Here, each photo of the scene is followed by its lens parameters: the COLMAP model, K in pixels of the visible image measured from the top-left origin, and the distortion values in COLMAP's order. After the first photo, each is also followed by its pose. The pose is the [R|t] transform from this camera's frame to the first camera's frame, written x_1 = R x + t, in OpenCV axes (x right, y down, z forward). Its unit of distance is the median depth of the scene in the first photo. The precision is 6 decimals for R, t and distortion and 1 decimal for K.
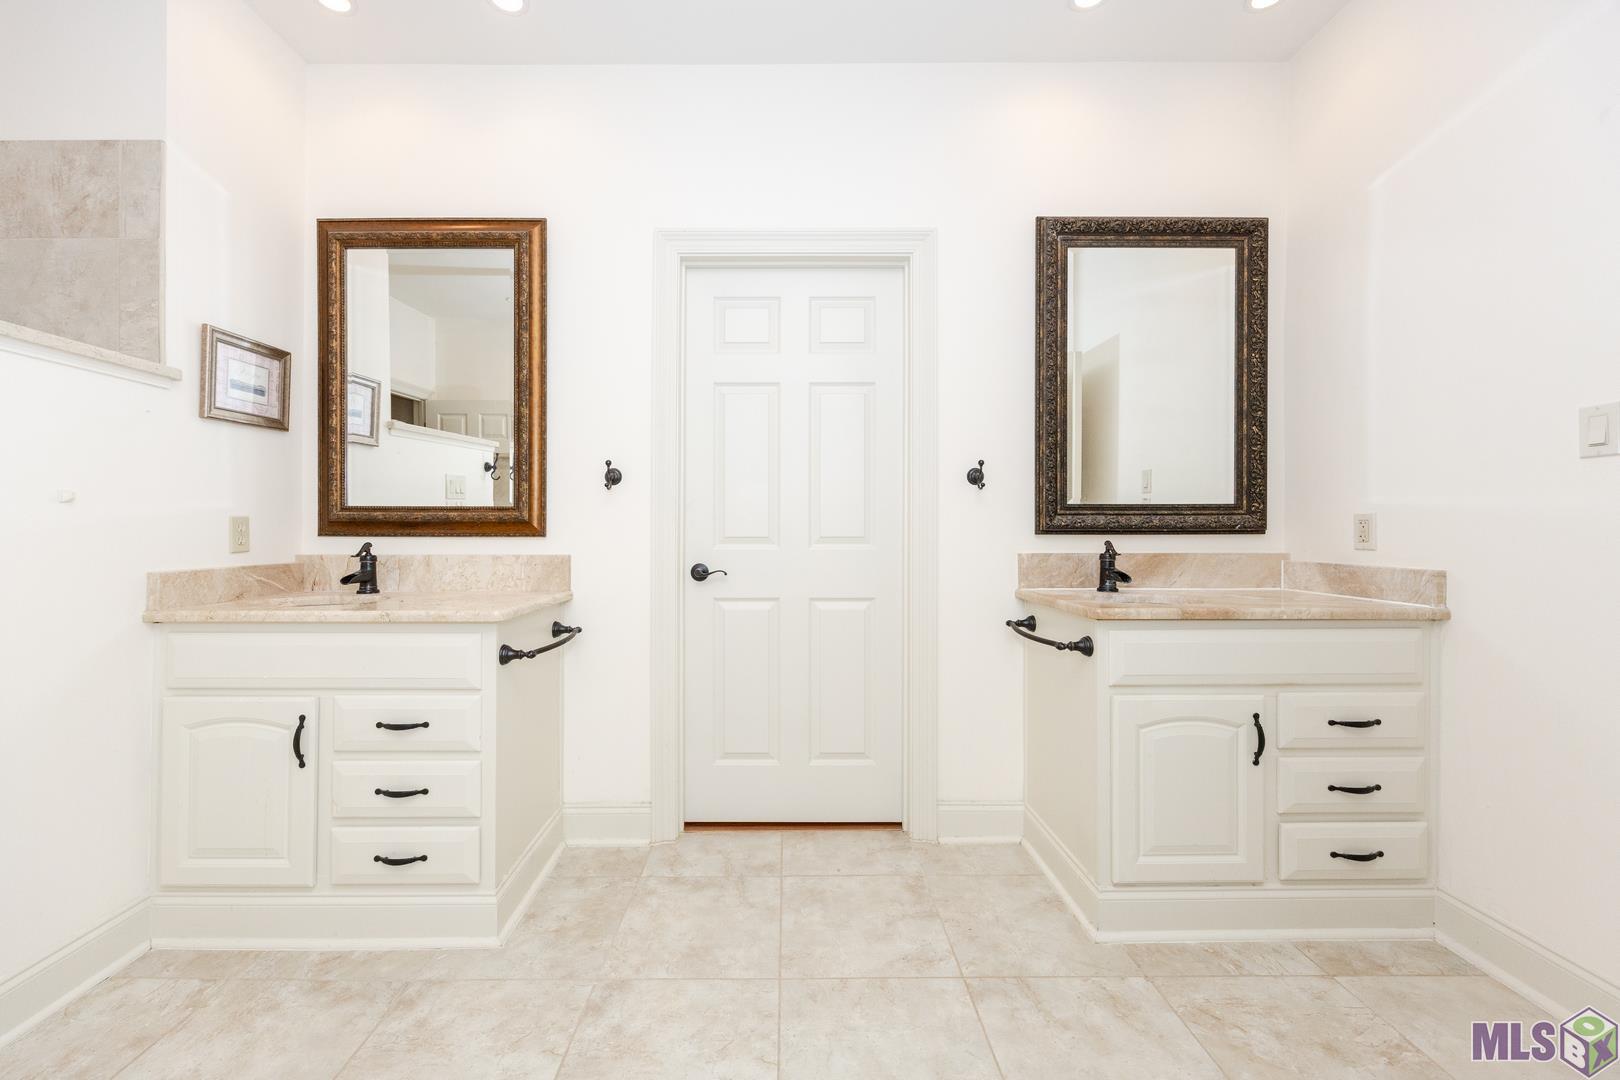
lens RADIAL K [[632.4, 0, 781.7], [0, 632.4, 525.5], [0, 0, 1]] dist [-0.003486, 0.001029]
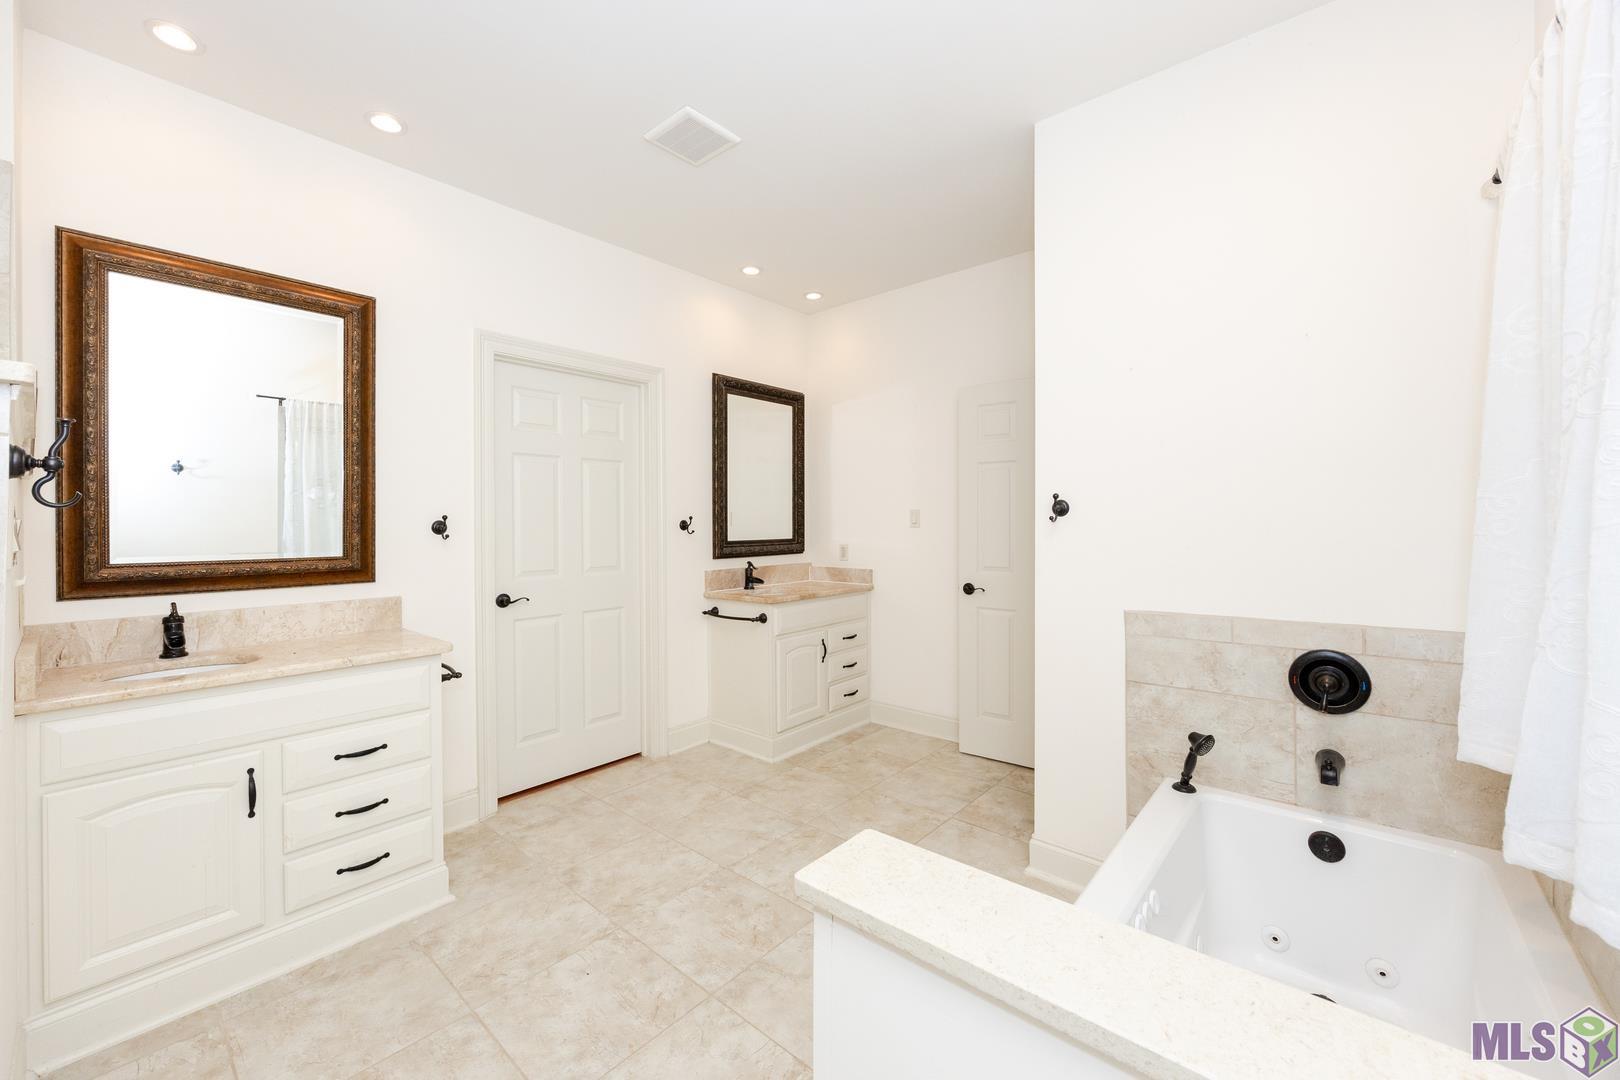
lens RADIAL K [[632.4, 0, 811.8], [0, 632.4, 529.5], [0, 0, 1]] dist [-0.003486, 0.001029]
pose [[0.652968, -0.012259, 0.757286, -0.787772], [0.005755, 0.999920, 0.011225, -0.091677], [-0.757364, -0.002972, 0.652986, -0.345101]]
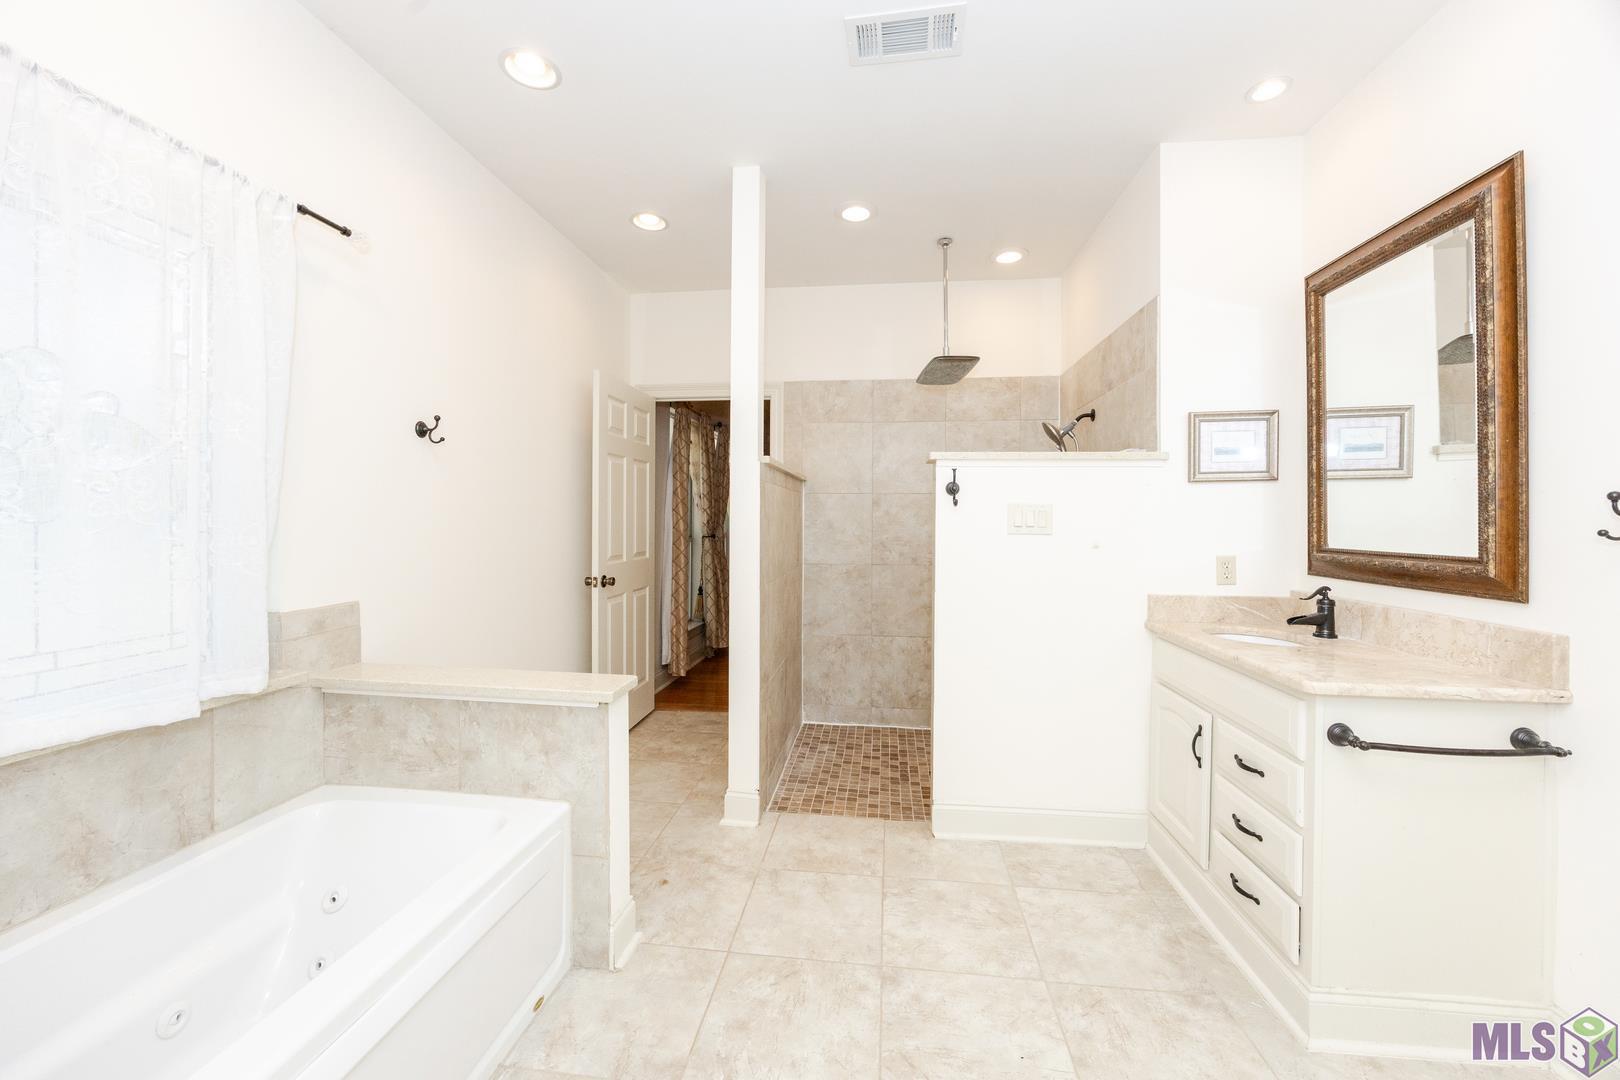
lens RADIAL K [[632.4, 0, 820.9], [0, 632.4, 518.1], [0, 0, 1]] dist [-0.003486, 0.001029]
pose [[-0.114625, -0.000180, -0.993409, 0.454217], [-0.000587, 1.000000, -0.000113, -0.085025], [0.993409, 0.000570, -0.114625, 0.338289]]
